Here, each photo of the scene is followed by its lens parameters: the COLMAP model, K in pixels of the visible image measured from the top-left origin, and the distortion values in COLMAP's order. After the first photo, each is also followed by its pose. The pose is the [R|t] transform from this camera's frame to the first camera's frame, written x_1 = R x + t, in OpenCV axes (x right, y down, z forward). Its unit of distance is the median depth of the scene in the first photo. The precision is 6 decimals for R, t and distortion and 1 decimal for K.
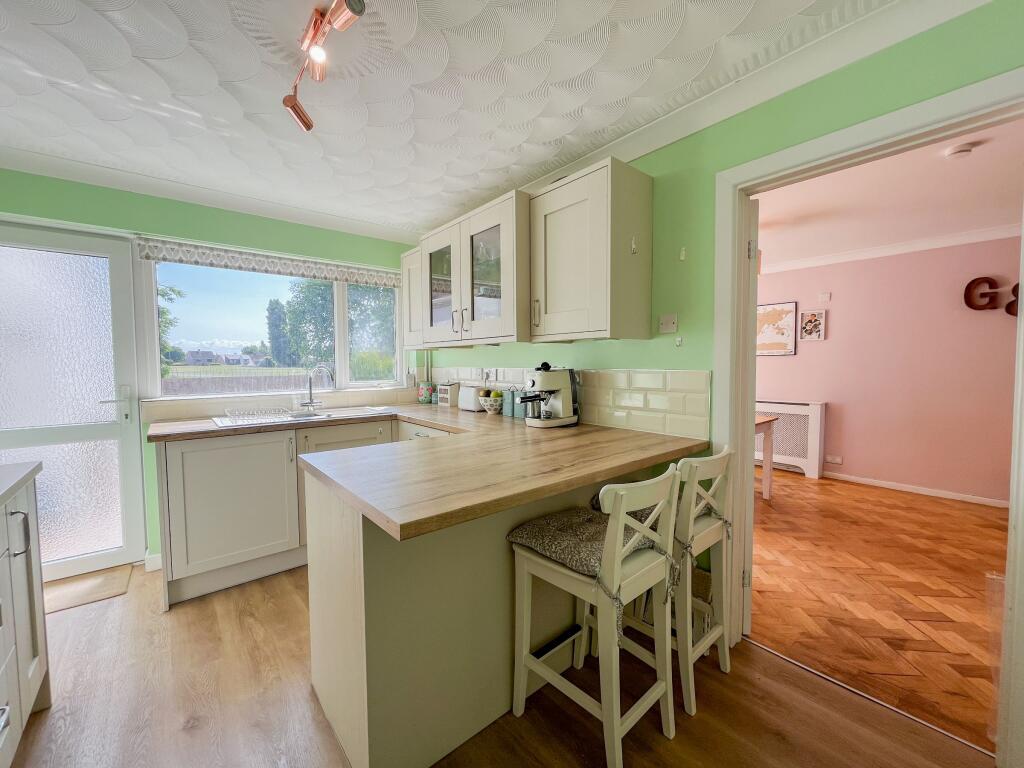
lens RADIAL K [[412.1, 0, 510.5], [0, 412.1, 383.2], [0, 0, 1]] dist [-0.004626, 0.000180]
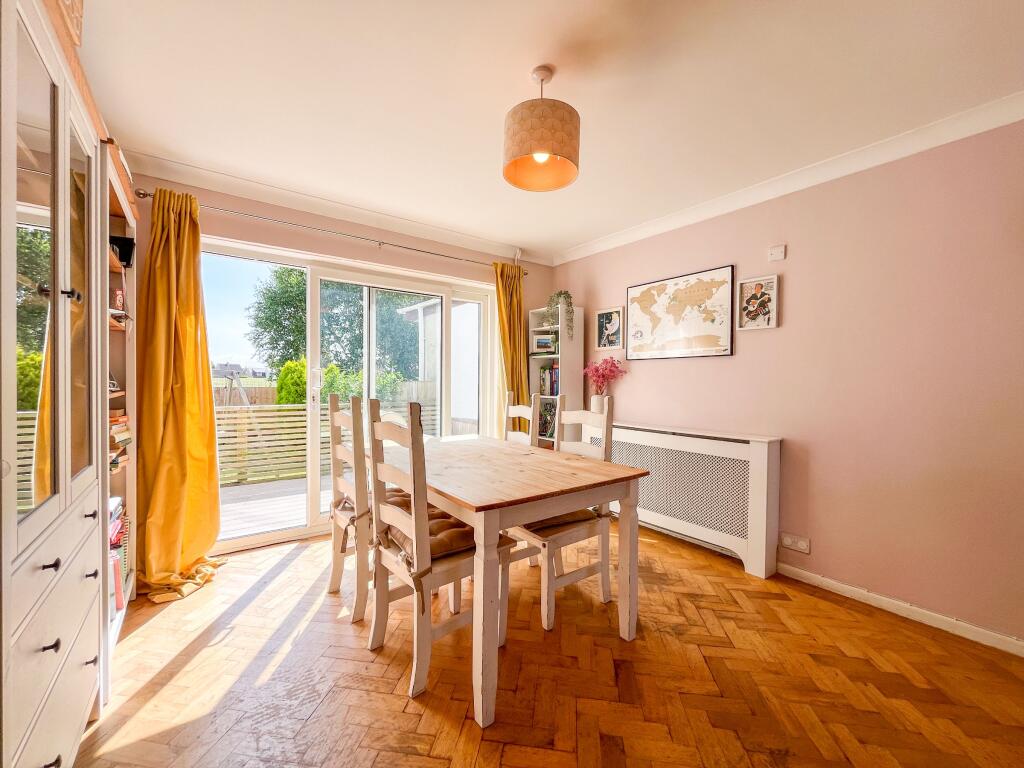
lens RADIAL K [[412.1, 0, 511.2], [0, 412.1, 382.6], [0, 0, 1]] dist [-0.001993, 0.000028]
pose [[0.998300, 0.015805, -0.056107, 0.428876], [-0.018225, 0.998914, -0.042888, 0.001185], [0.055368, 0.043837, 0.997503, 0.414707]]
